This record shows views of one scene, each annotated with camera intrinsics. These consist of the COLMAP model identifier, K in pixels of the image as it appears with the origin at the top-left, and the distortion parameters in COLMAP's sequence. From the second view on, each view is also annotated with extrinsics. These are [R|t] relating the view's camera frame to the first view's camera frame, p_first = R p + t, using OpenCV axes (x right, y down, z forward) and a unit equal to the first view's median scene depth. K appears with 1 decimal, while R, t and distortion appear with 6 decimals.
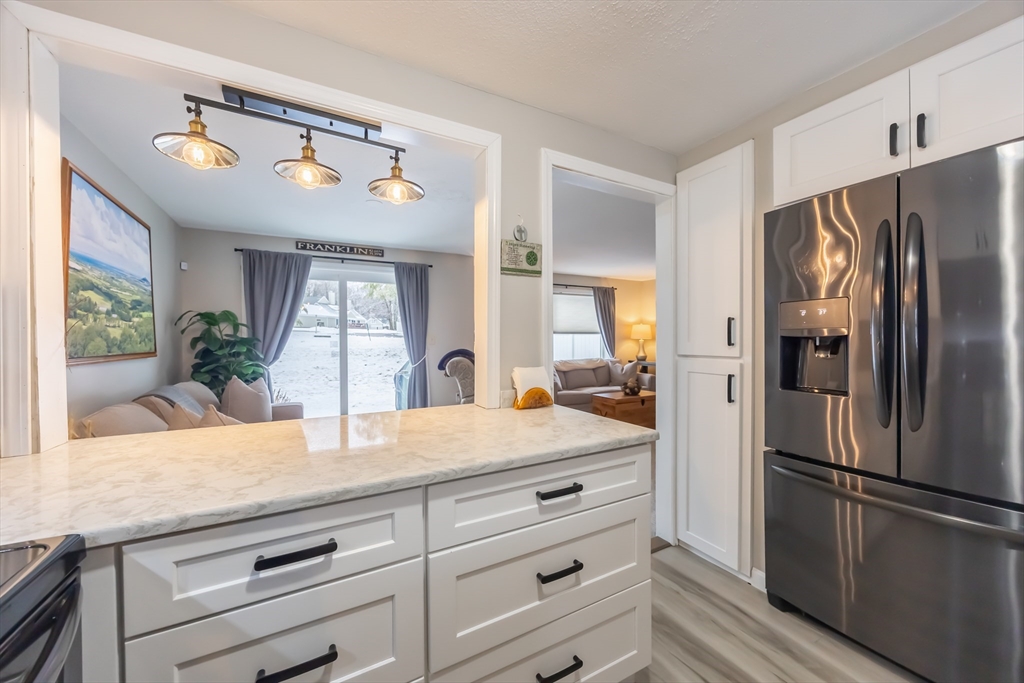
lens RADIAL K [[389.8, 0, 513.7], [0, 389.8, 342.7], [0, 0, 1]] dist [-0.002860, -0.000462]
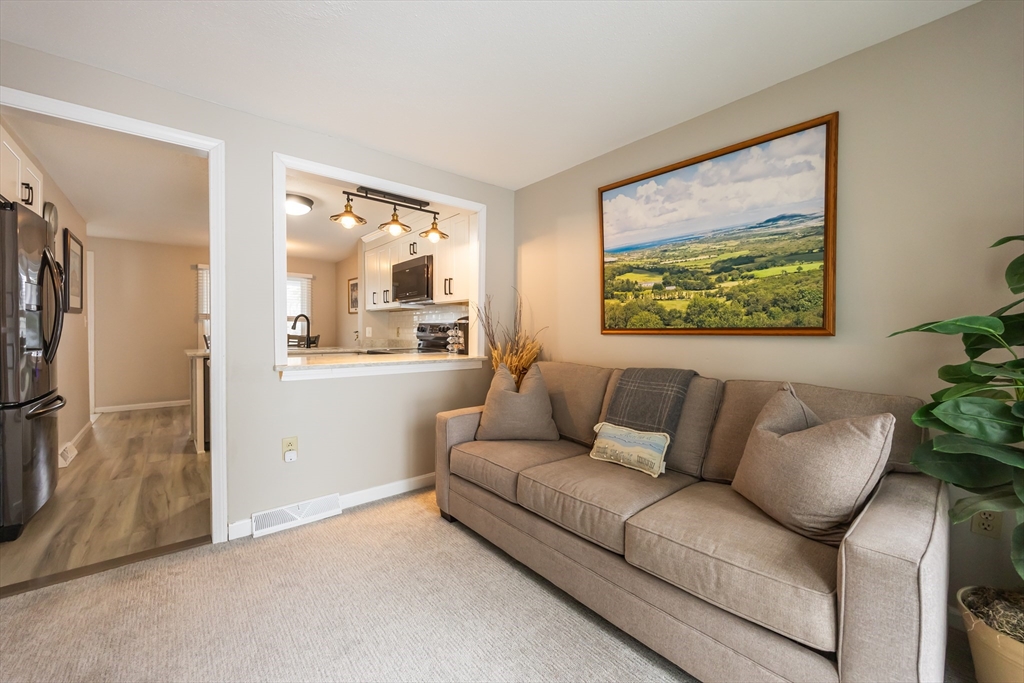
lens RADIAL K [[389.8, 0, 520.9], [0, 389.8, 343.8], [0, 0, 1]] dist [-0.002860, -0.000462]
pose [[-0.975715, 0.009869, -0.218822, -0.448257], [0.000305, 0.999045, 0.043699, 0.029426], [0.219044, 0.042571, -0.974786, 1.917056]]
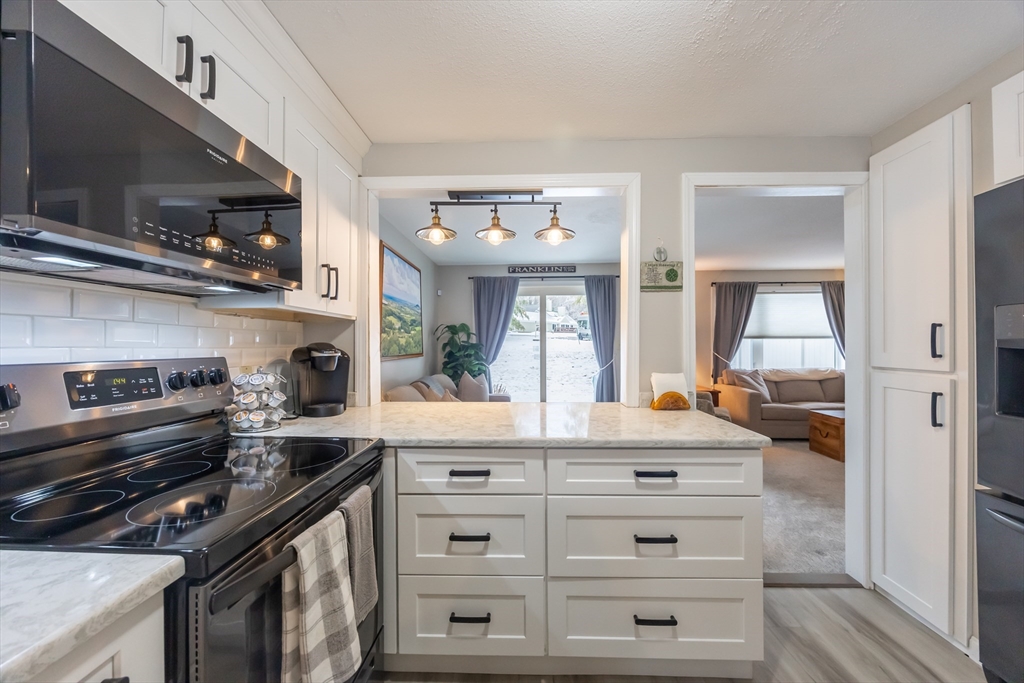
lens RADIAL K [[389.8, 0, 511.1], [0, 389.8, 342.3], [0, 0, 1]] dist [-0.002860, -0.000462]
pose [[0.859515, 0.001866, -0.511108, 0.179530], [-0.006782, 0.999947, -0.007754, -0.011100], [0.511066, 0.010131, 0.859482, -0.150901]]
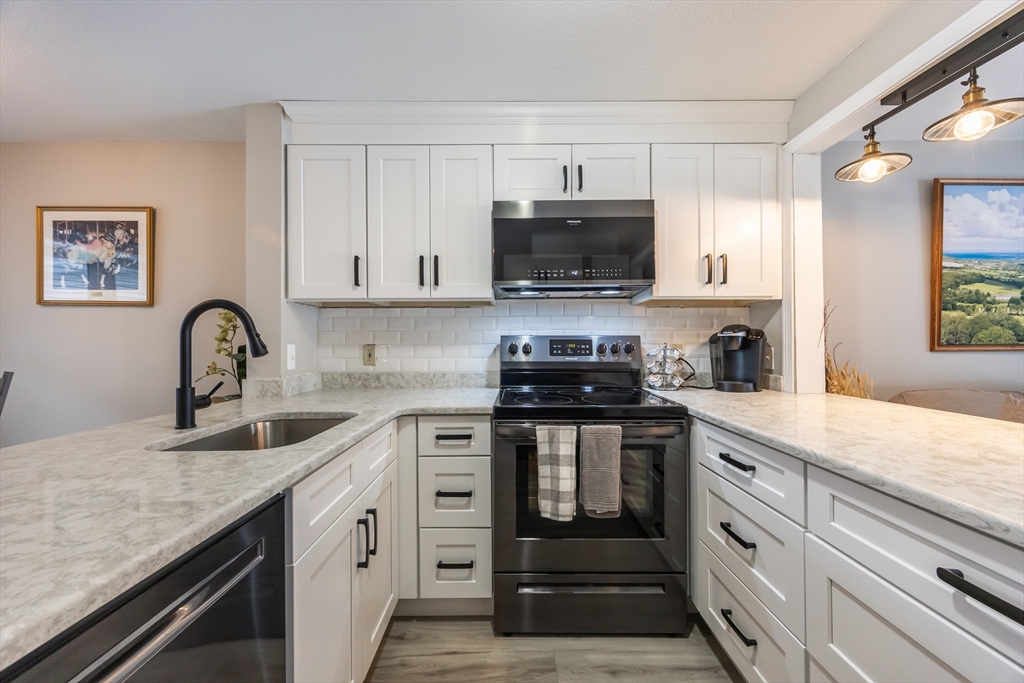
lens RADIAL K [[389.8, 0, 513.3], [0, 389.8, 343.6], [0, 0, 1]] dist [-0.002860, -0.000462]
pose [[-0.483375, 0.010080, -0.875355, 0.441207], [0.000584, 0.999937, 0.011192, 0.019874], [0.875413, 0.004899, -0.483351, 0.349656]]
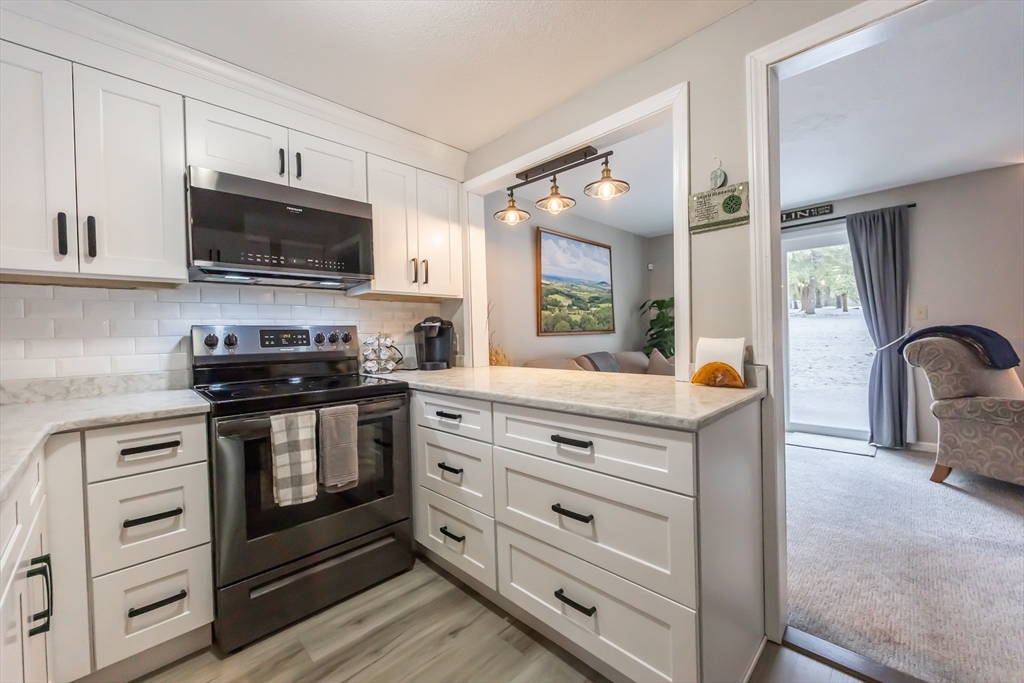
lens RADIAL K [[389.8, 0, 515.4], [0, 389.8, 344.5], [0, 0, 1]] dist [-0.002860, -0.000462]
pose [[0.271780, 0.025971, -0.962009, 0.568906], [0.016950, 0.999352, 0.031767, 0.035471], [0.962210, -0.024940, 0.271164, 0.282799]]
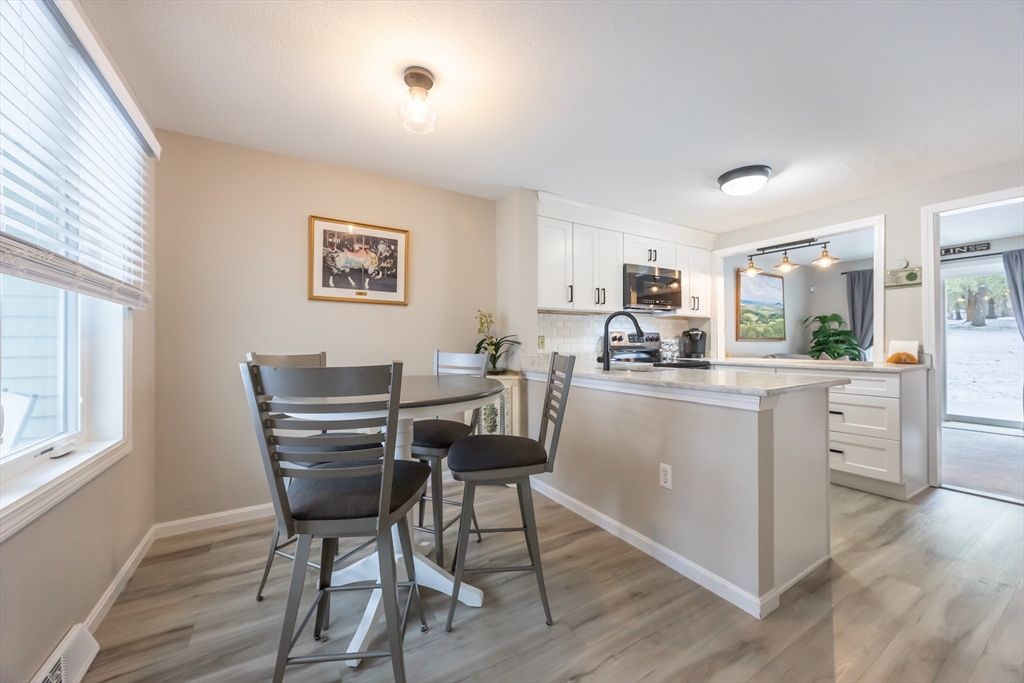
lens RADIAL K [[389.8, 0, 509.2], [0, 389.8, 347.3], [0, 0, 1]] dist [-0.002860, -0.000462]
pose [[0.038353, 0.016007, -0.999136, 1.353971], [-0.001224, 0.999872, 0.015972, 0.053162], [0.999263, 0.000610, 0.038368, -0.658961]]
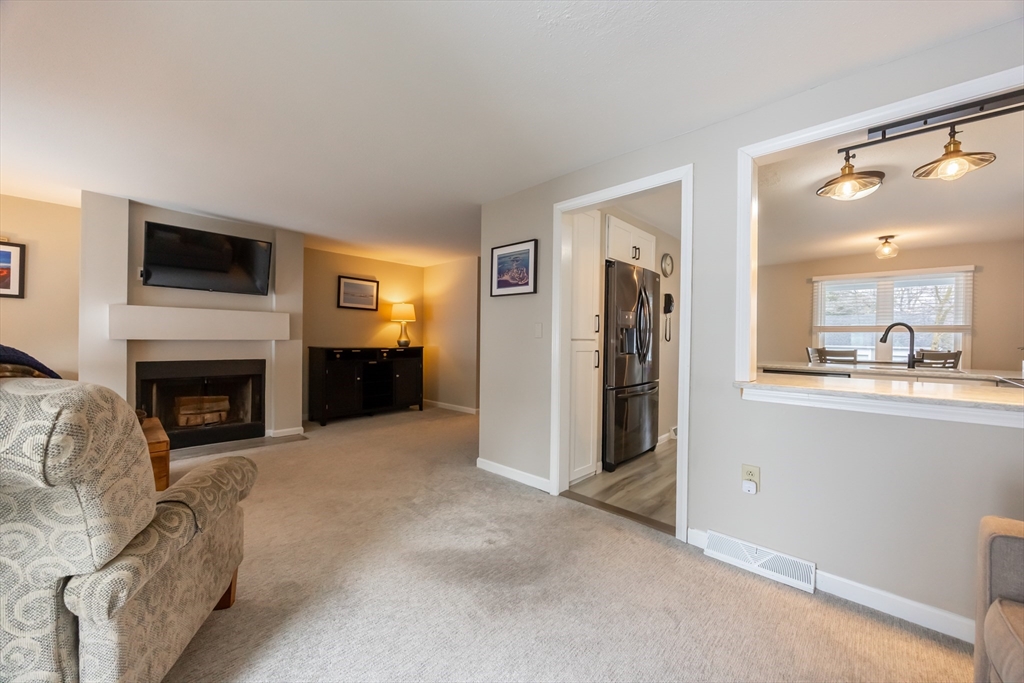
lens RADIAL K [[389.8, 0, 508.0], [0, 389.8, 340.4], [0, 0, 1]] dist [-0.002860, -0.000462]
pose [[-0.302875, -0.000056, 0.953030, -0.753725], [-0.002073, 0.999998, -0.000601, 0.036901], [-0.953028, -0.002158, -0.302874, 1.598806]]
